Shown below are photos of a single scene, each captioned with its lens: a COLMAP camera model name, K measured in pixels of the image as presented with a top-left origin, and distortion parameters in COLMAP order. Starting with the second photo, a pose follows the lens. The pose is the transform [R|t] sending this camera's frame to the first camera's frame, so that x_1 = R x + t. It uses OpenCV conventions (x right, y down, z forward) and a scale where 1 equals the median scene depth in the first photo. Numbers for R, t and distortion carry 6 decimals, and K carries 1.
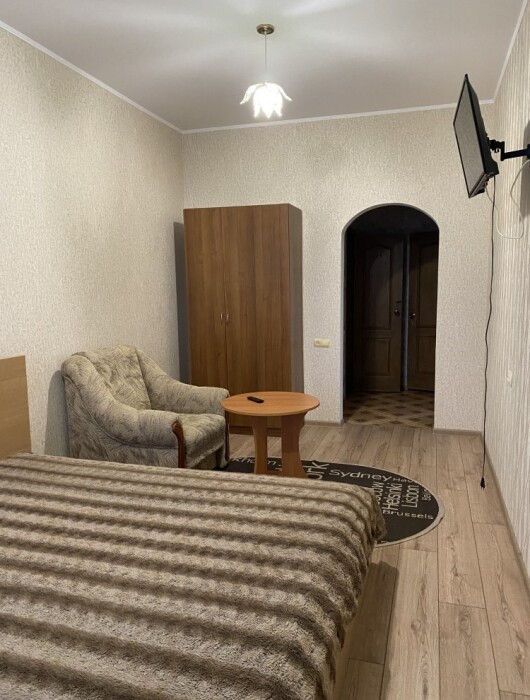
lens RADIAL K [[532.6, 0, 265.9], [0, 532.6, 350.0], [0, 0, 1]] dist [0.067736, -0.002799]
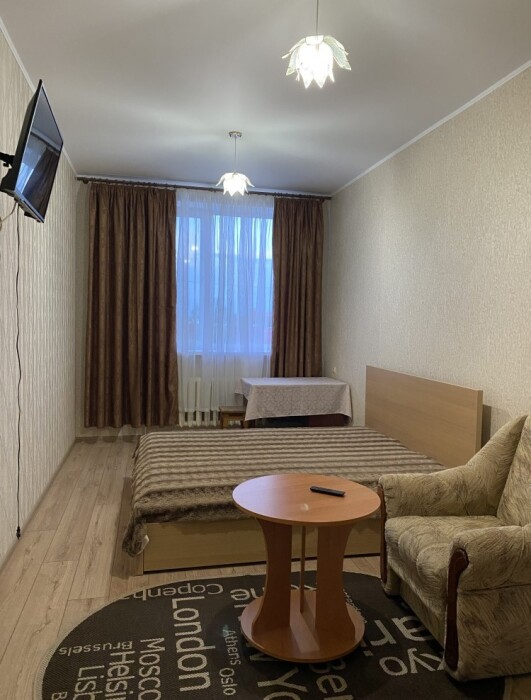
lens RADIAL K [[532.6, 0, 265.8], [0, 532.6, 346.5], [0, 0, 1]] dist [0.067736, -0.002799]
pose [[-0.864108, 0.016133, -0.503048, 0.488241], [-0.079226, 0.982666, 0.167605, -0.245036], [0.497032, 0.184684, -0.847851, 1.888999]]
